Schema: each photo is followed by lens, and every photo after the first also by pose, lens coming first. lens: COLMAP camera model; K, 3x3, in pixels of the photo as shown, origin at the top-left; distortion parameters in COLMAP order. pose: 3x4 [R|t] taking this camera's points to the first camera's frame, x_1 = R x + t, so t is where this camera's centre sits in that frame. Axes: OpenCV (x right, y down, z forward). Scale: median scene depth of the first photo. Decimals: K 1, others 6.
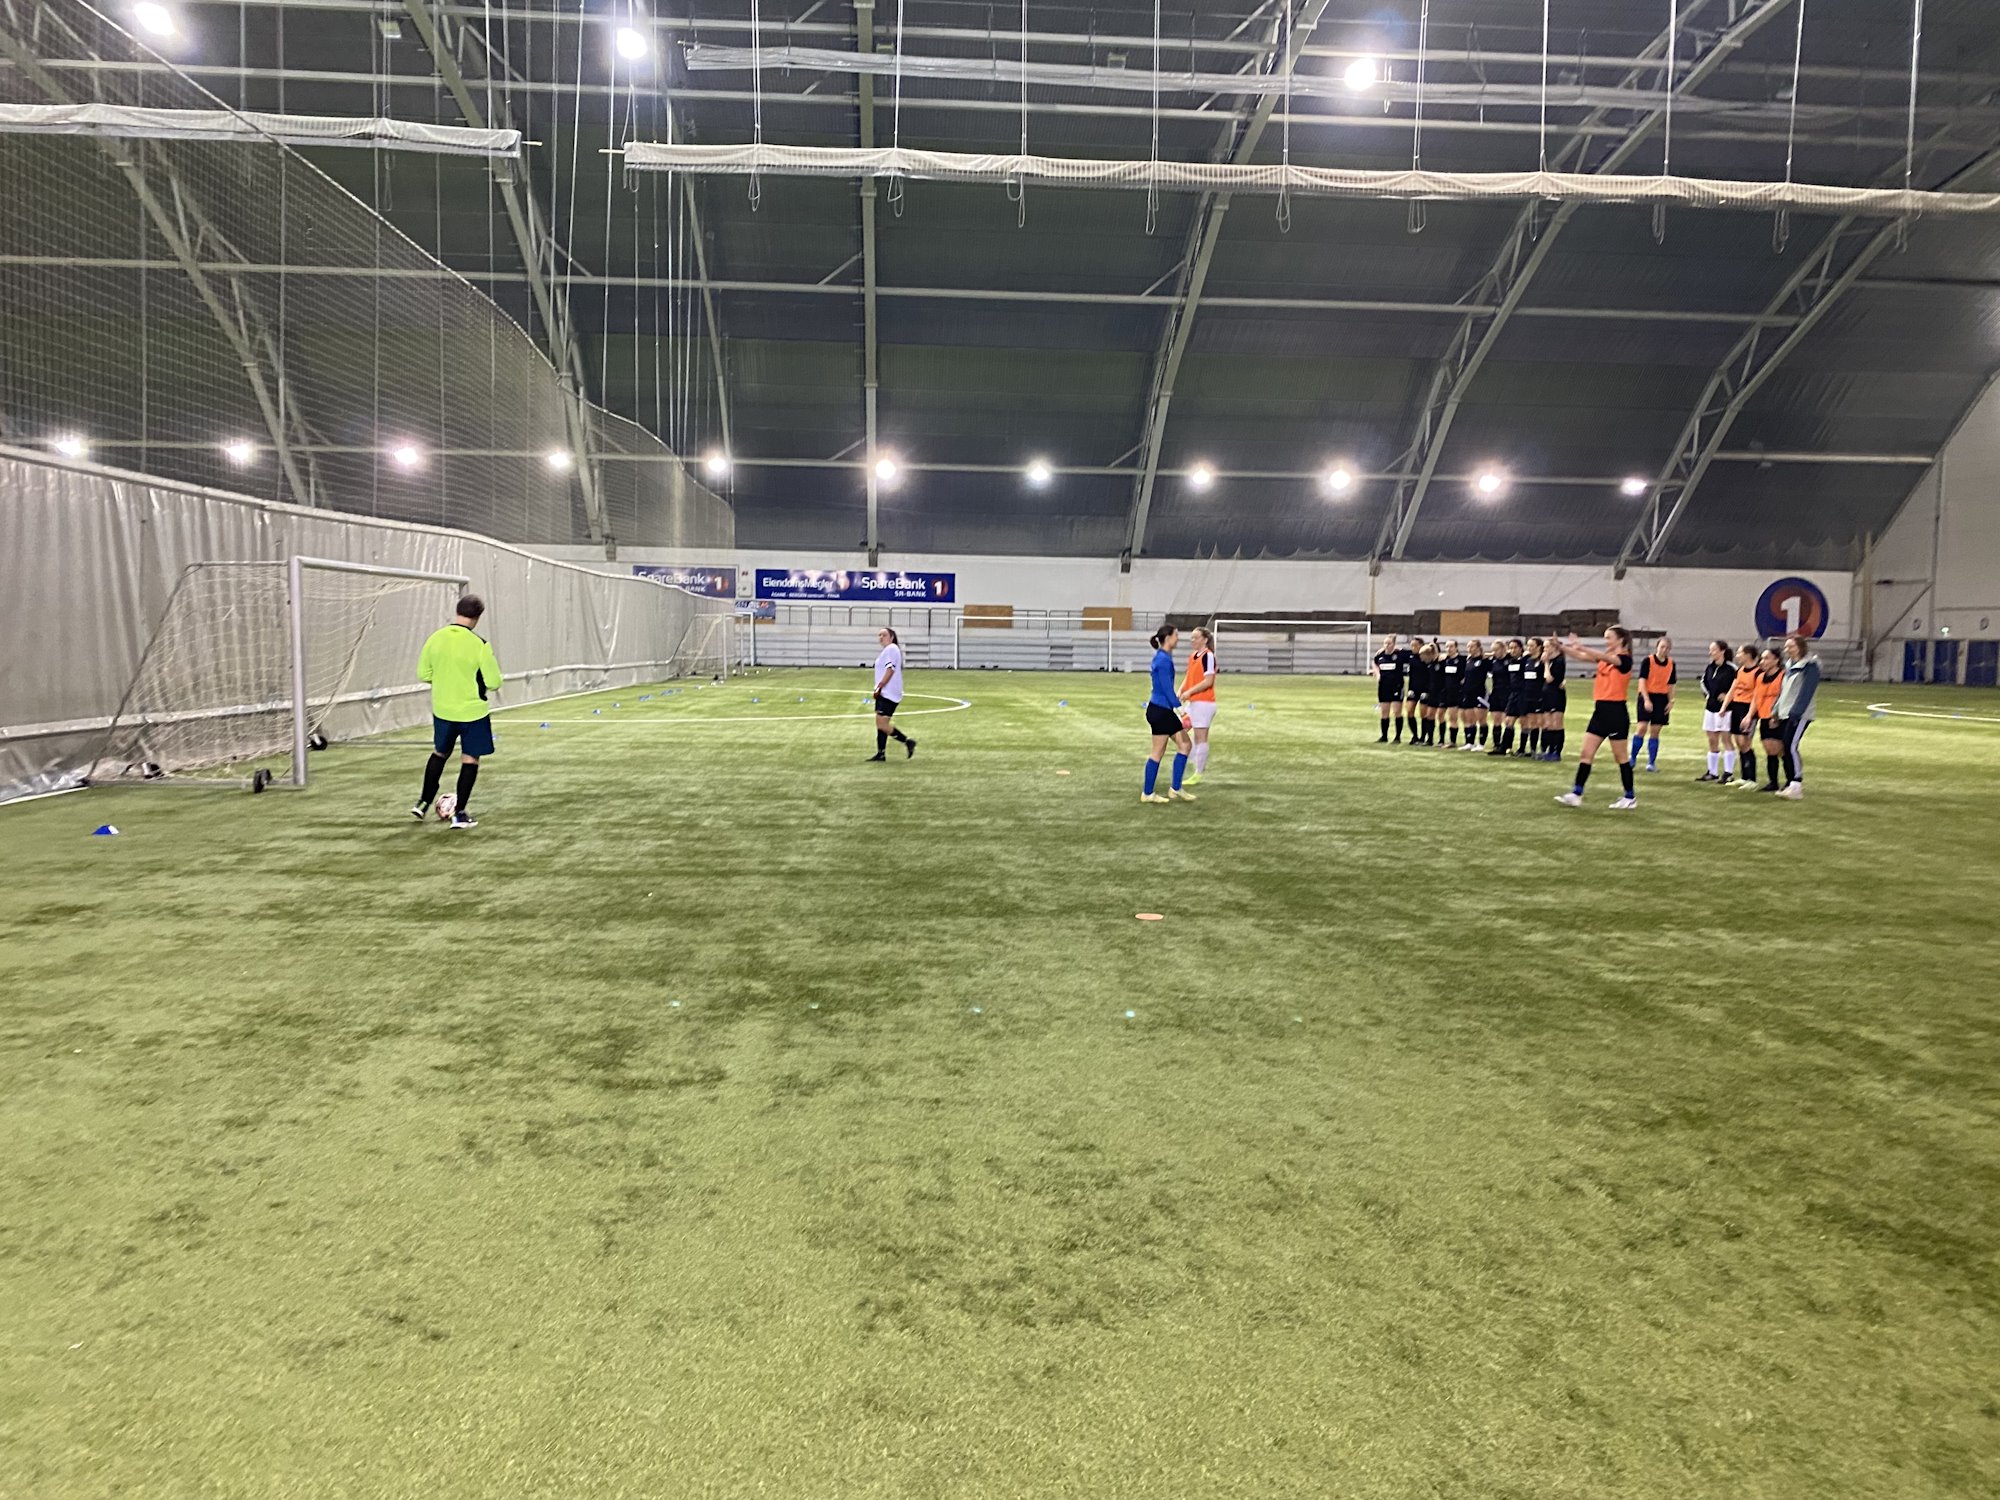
lens RADIAL K [[1522.0, 0, 1008.8], [0, 1522.0, 747.0], [0, 0, 1]] dist [0.023597, -0.021166]
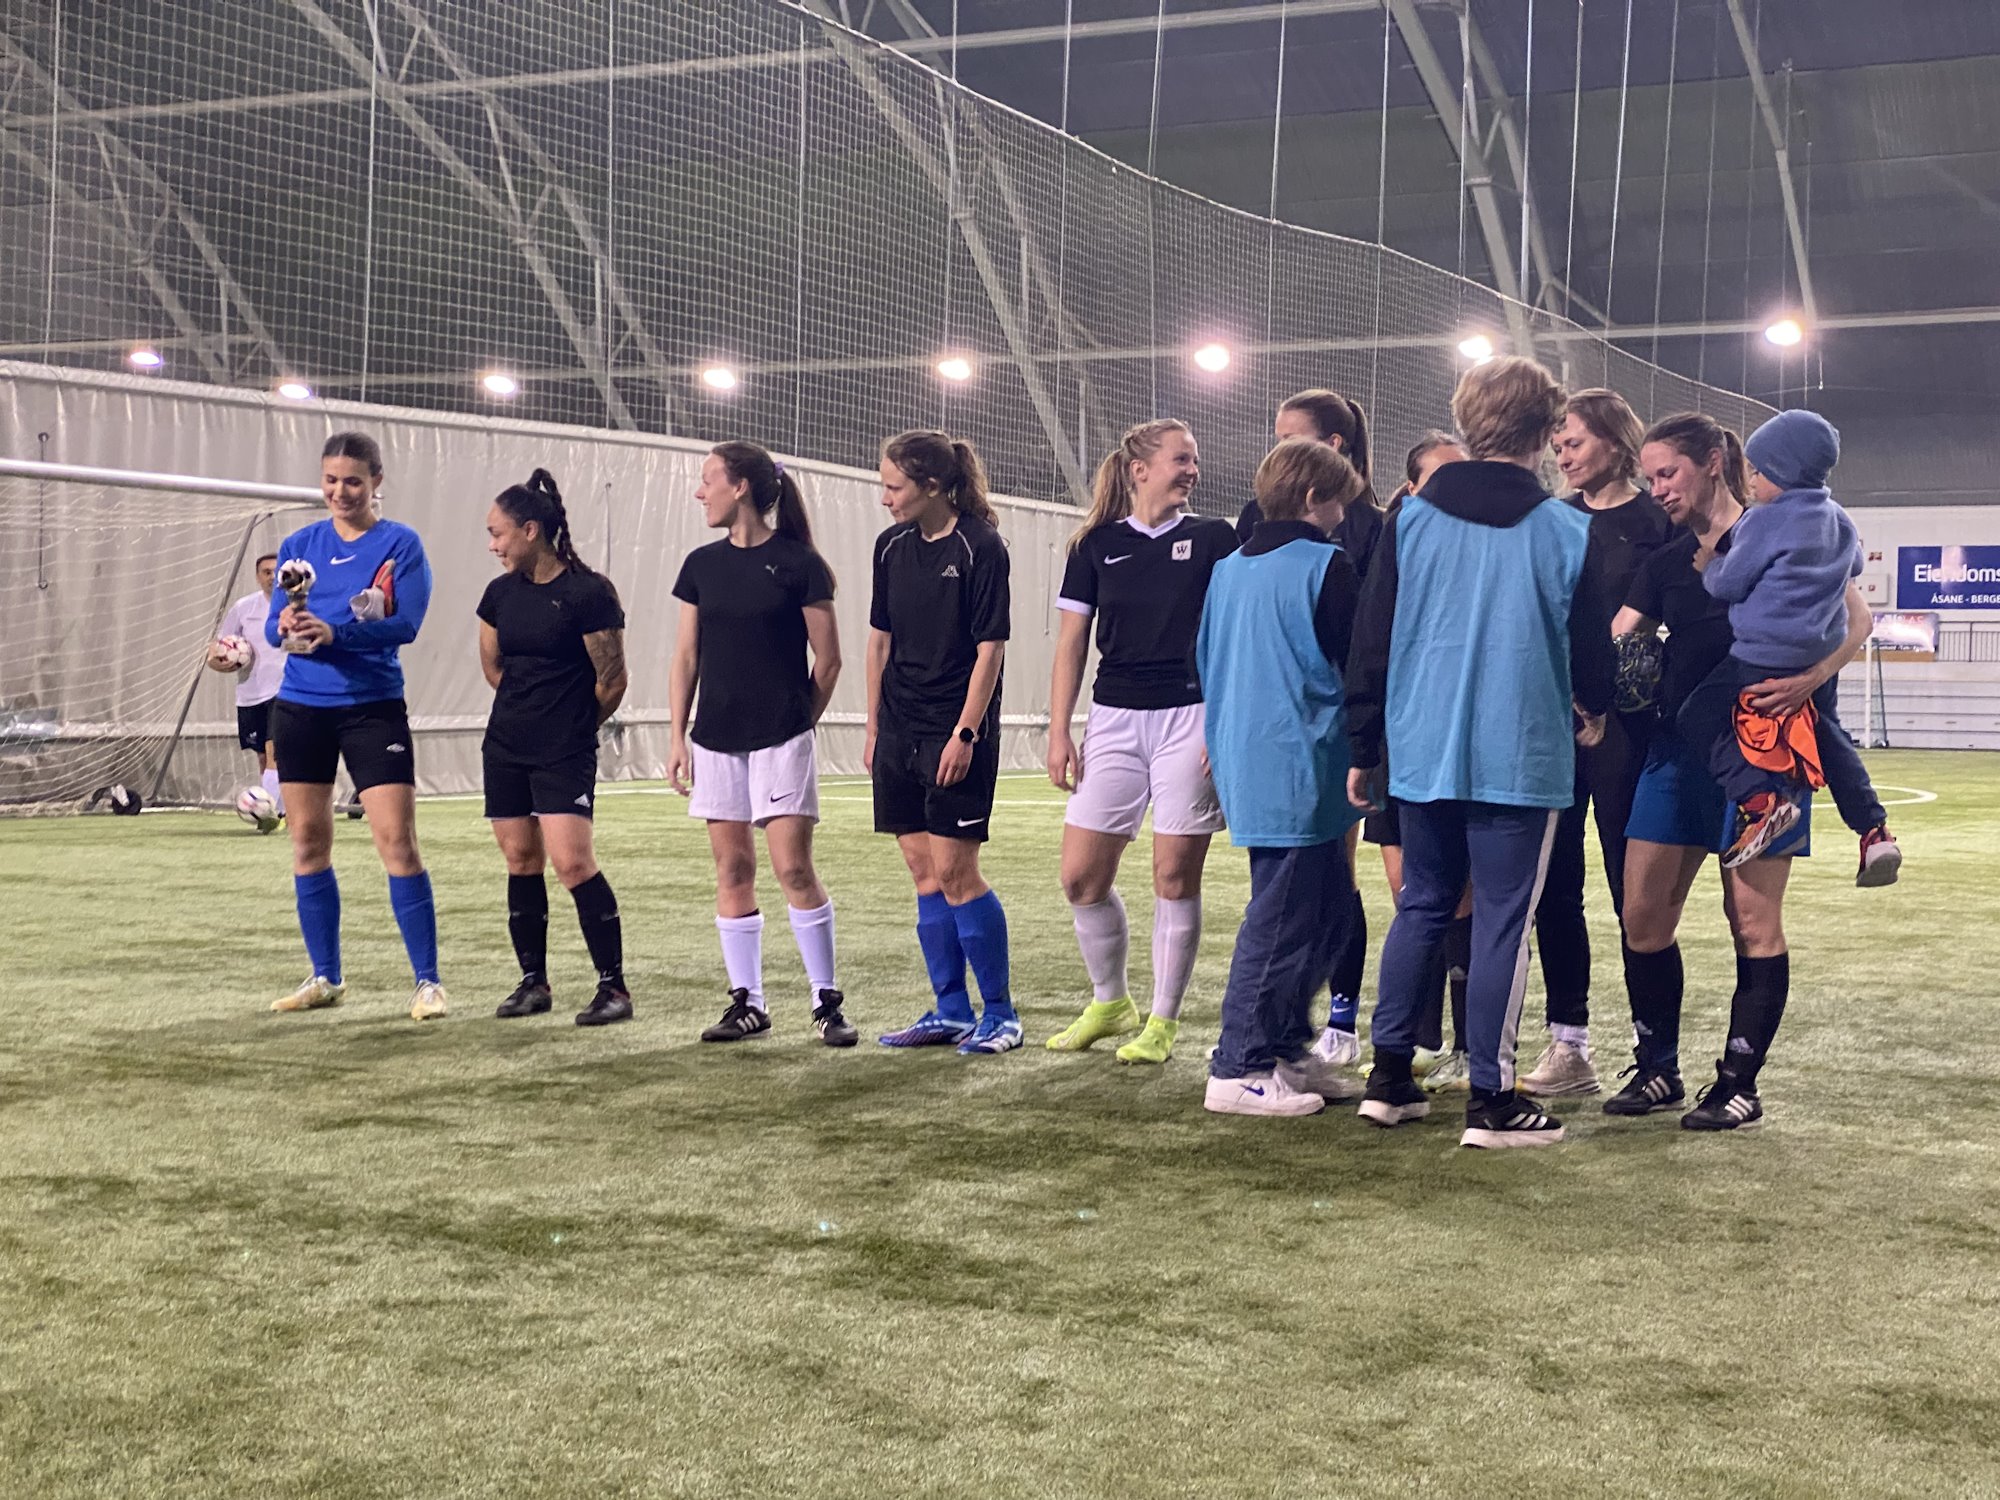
lens RADIAL K [[2974.4, 0, 1062.8], [0, 2974.4, 756.1], [0, 0, 1]] dist [0.090940, 0.000000]
pose [[0.855167, 0.008591, -0.518281, 0.103287], [-0.039405, 0.998047, -0.048474, 0.005110], [0.516852, 0.061876, 0.853836, 0.066561]]
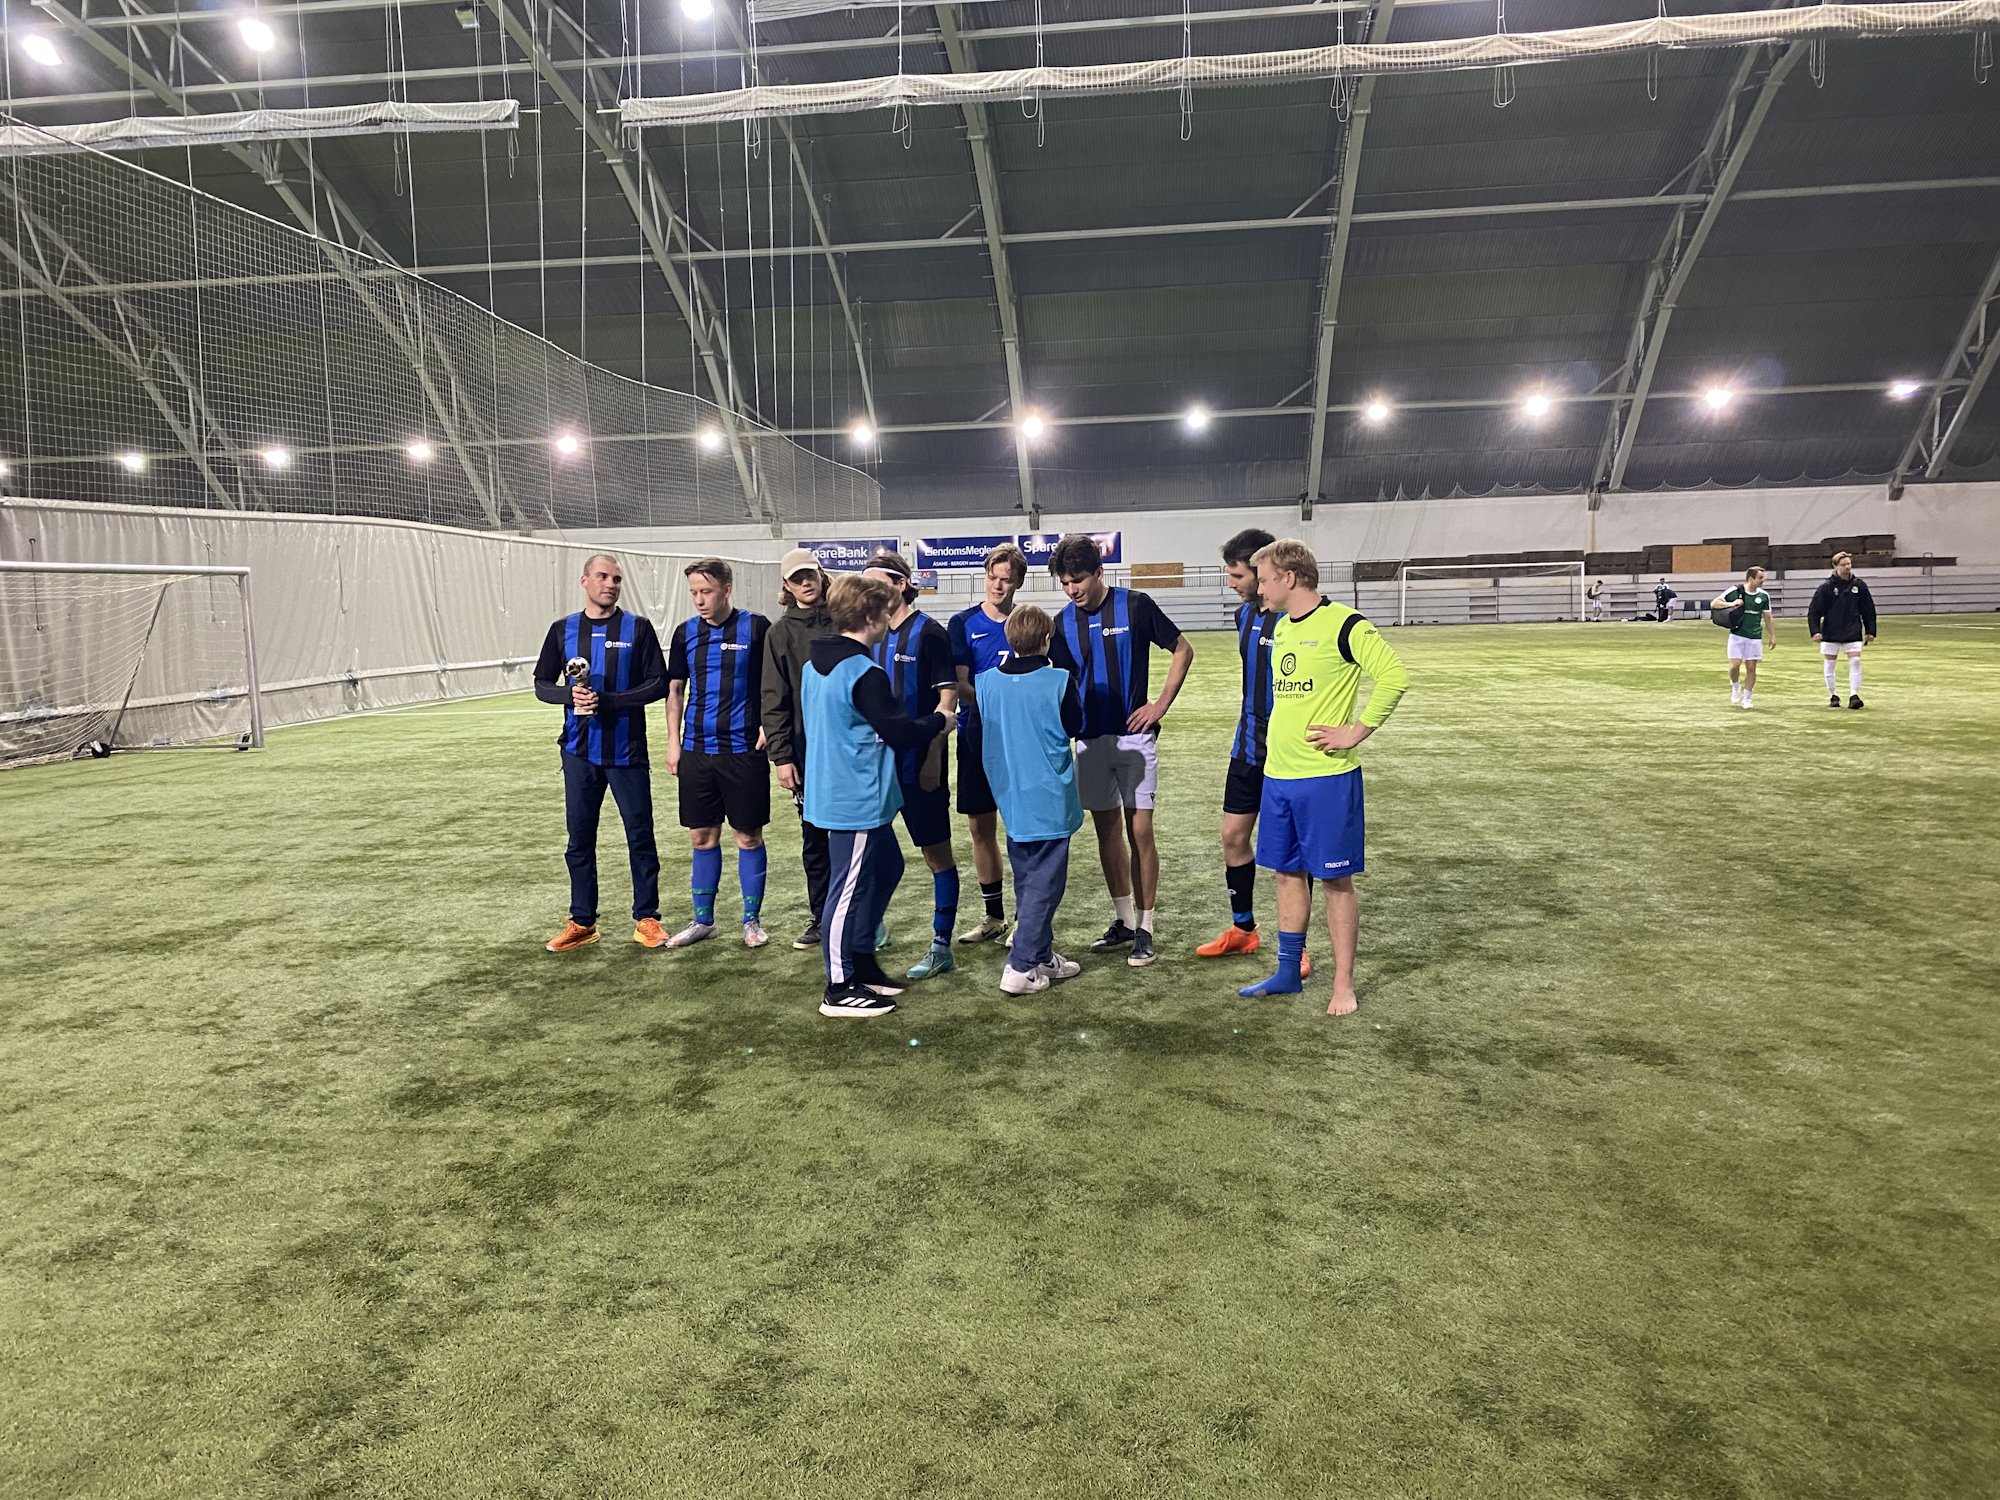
lens RADIAL K [[1522.0, 0, 977.2], [0, 1522.0, 740.6], [0, 0, 1]] dist [0.023597, -0.021166]
pose [[0.978722, -0.023160, -0.203882, 0.072284], [0.027318, 0.999472, 0.017607, -0.002761], [0.203366, -0.022802, 0.978837, 0.047240]]
